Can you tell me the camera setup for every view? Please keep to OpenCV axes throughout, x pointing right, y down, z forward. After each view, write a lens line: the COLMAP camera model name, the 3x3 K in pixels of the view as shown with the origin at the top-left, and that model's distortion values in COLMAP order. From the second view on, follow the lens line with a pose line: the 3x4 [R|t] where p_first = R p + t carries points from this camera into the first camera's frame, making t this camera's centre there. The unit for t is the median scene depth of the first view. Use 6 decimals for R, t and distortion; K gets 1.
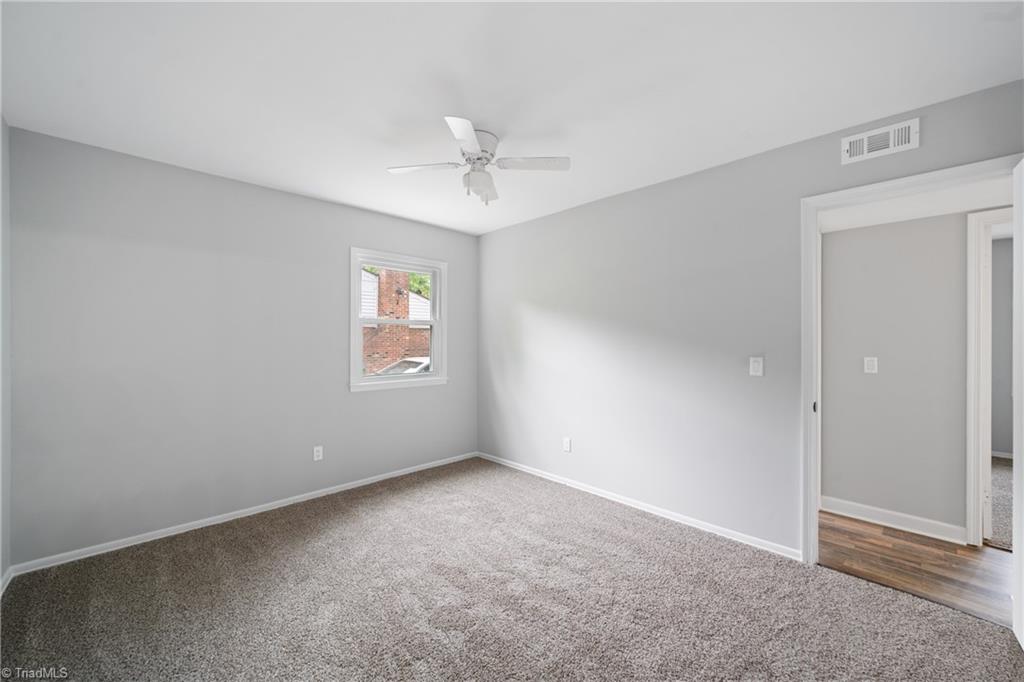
lens RADIAL K [[394.2, 0, 521.3], [0, 394.2, 338.4], [0, 0, 1]] dist [-0.011188, 0.004275]
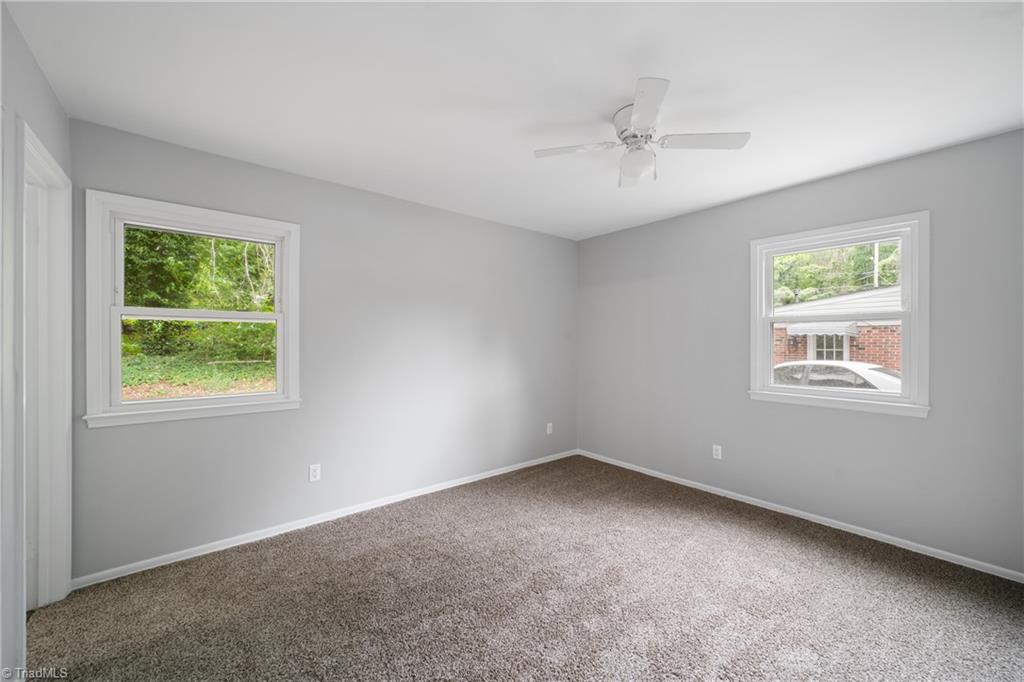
lens RADIAL K [[394.2, 0, 523.0], [0, 394.2, 340.7], [0, 0, 1]] dist [-0.011188, 0.004275]
pose [[-0.077299, -0.004676, -0.996997, 0.616945], [0.000843, 0.999988, -0.004756, 0.005688], [0.997008, -0.001208, -0.077294, 0.638812]]
